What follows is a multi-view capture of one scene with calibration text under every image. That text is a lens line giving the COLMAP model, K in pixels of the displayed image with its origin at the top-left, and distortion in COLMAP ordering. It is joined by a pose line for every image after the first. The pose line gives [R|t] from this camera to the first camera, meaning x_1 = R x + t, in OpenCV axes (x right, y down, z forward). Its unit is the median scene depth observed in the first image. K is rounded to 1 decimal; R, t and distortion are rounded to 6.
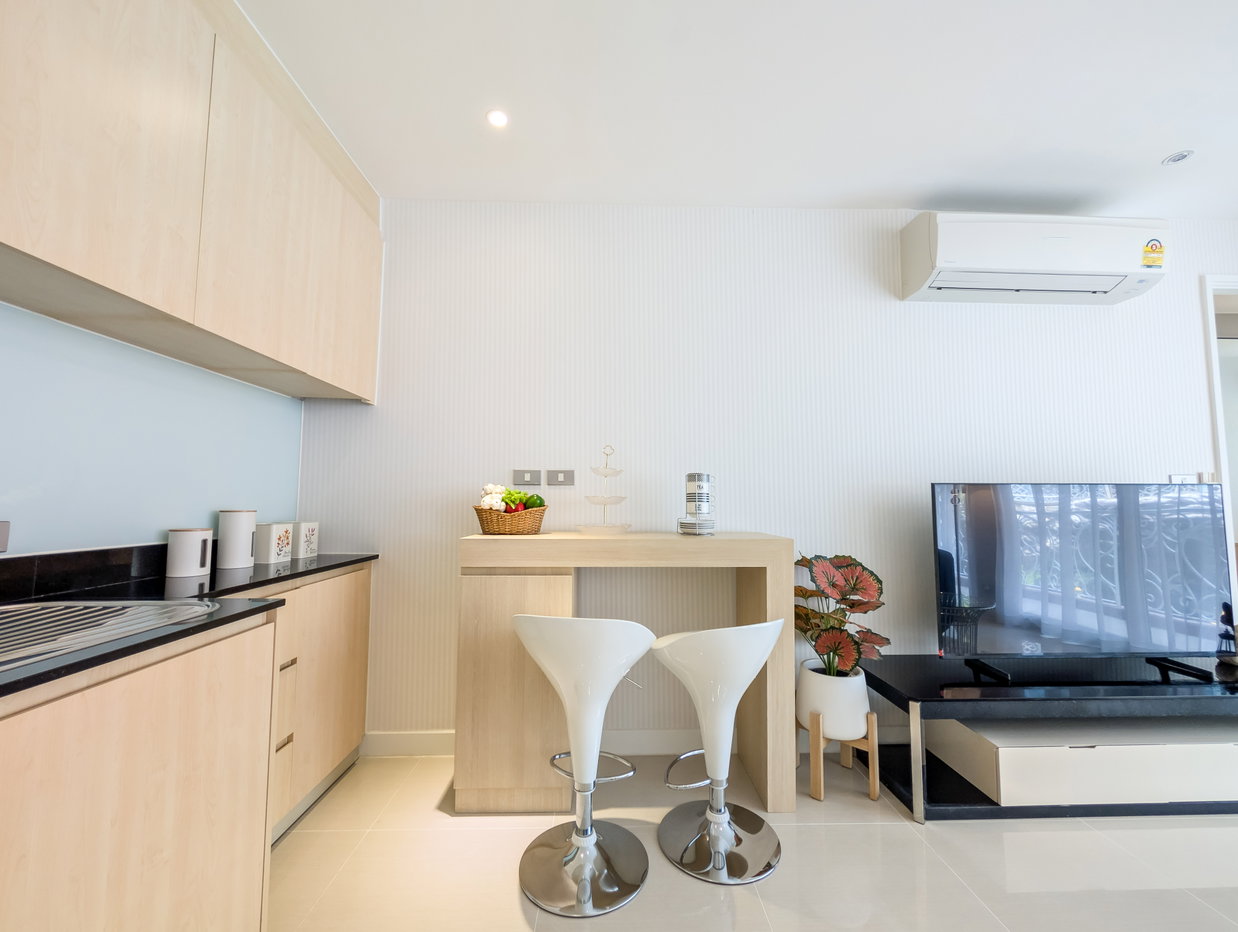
lens RADIAL K [[484.9, 0, 619.9], [0, 484.9, 468.2], [0, 0, 1]] dist [0.005286, -0.000105]
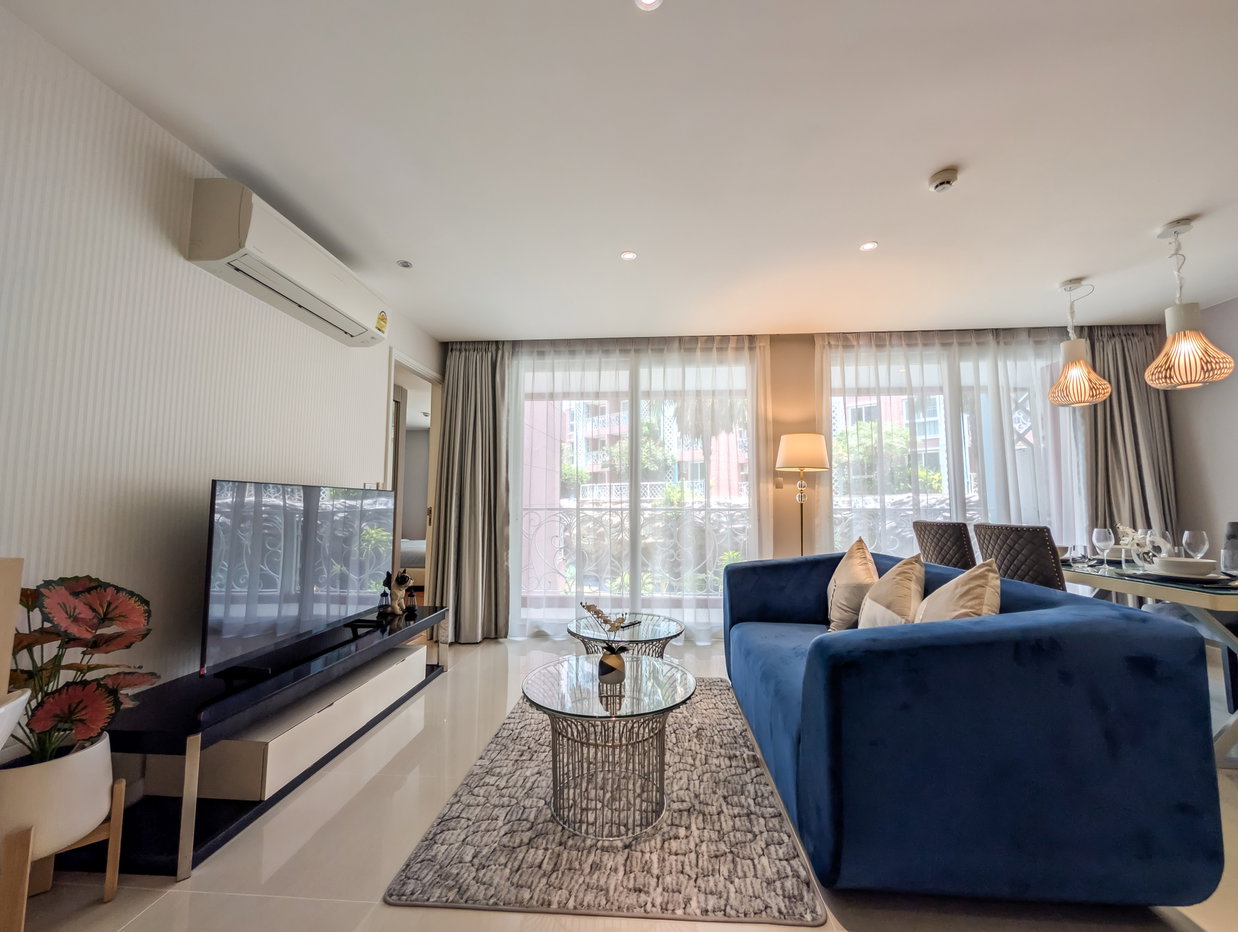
lens RADIAL K [[484.9, 0, 619.9], [0, 484.9, 468.2], [0, 0, 1]] dist [0.005286, -0.000105]
pose [[0.111469, 0.077554, 0.990737, -0.174683], [-0.068361, 0.995187, -0.070211, 0.023898], [-0.991414, -0.059901, 0.116234, 0.174554]]
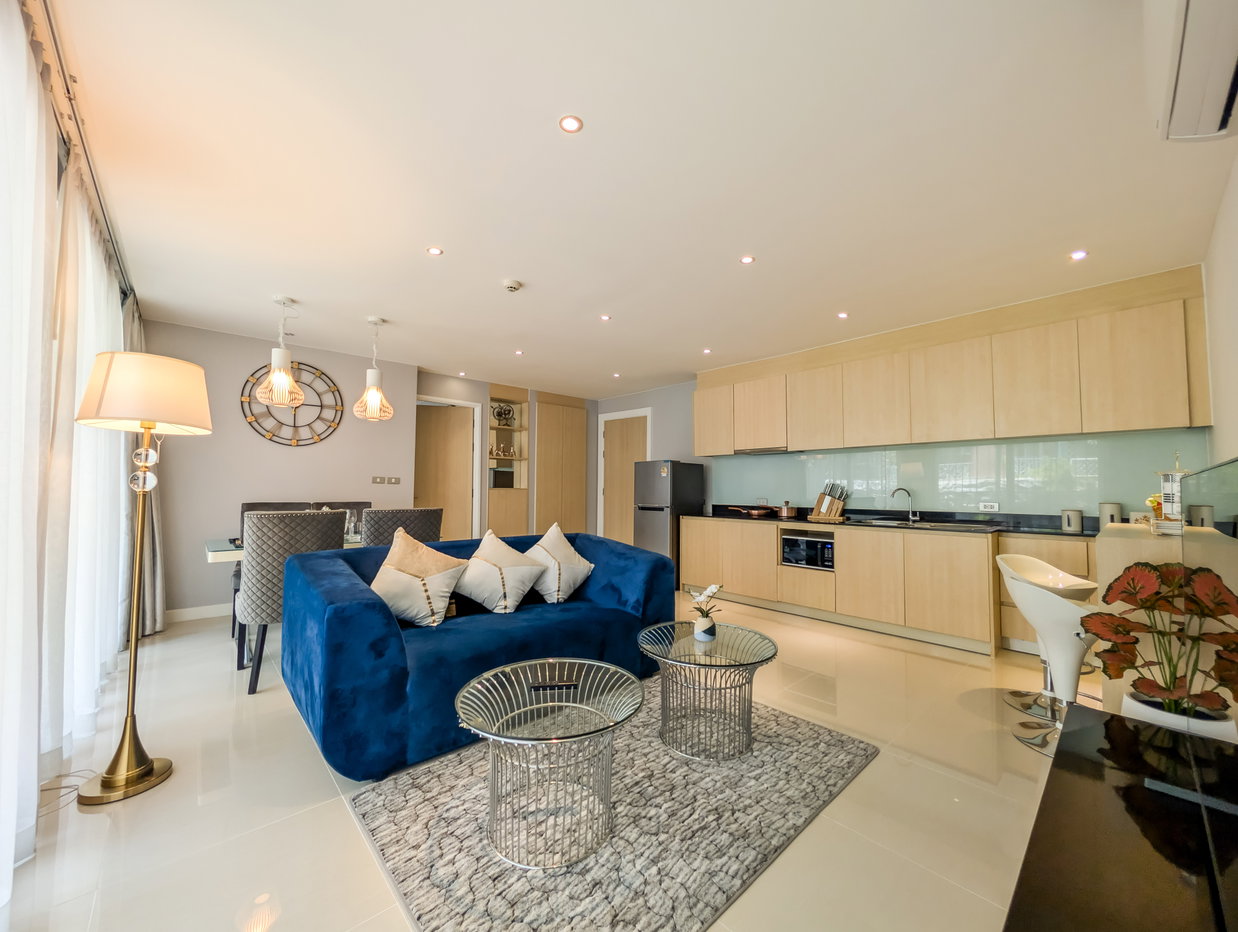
lens RADIAL K [[478.5, 0, 619.0], [0, 478.5, 466.0], [0, 0, 1]] dist [0.006654, 0.000014]
pose [[-0.762074, -0.039806, -0.646265, 1.677721], [0.035993, 0.993961, -0.103665, 0.058713], [0.646489, -0.102262, -0.756039, 1.048936]]
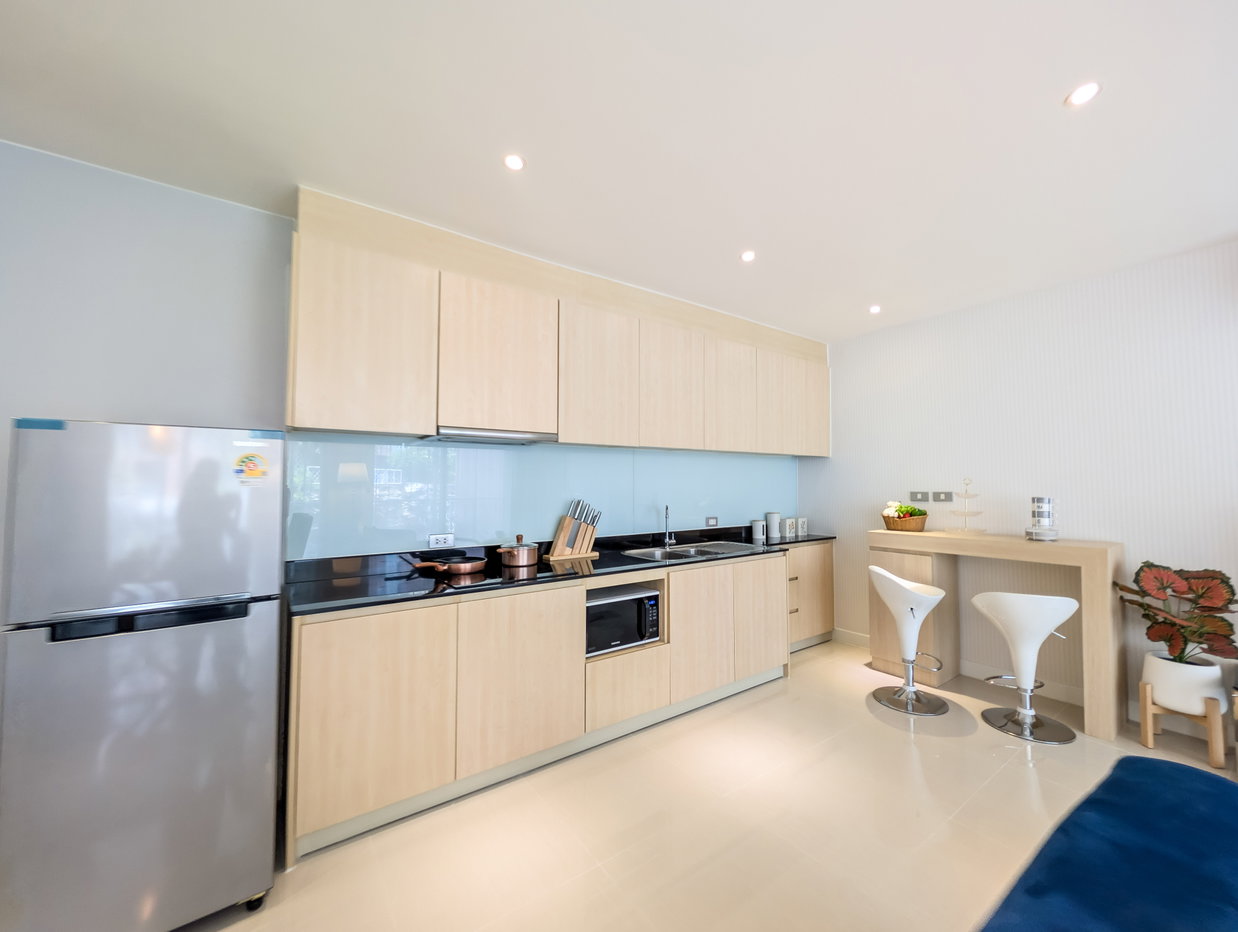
lens RADIAL K [[491.9, 0, 617.3], [0, 491.9, 468.6], [0, 0, 1]] dist [0.000444, 0.000059]
pose [[0.561195, -0.034996, -0.826943, 0.669129], [0.063082, 0.998008, 0.000574, -0.153025], [0.825276, -0.052487, 0.562285, -0.829921]]
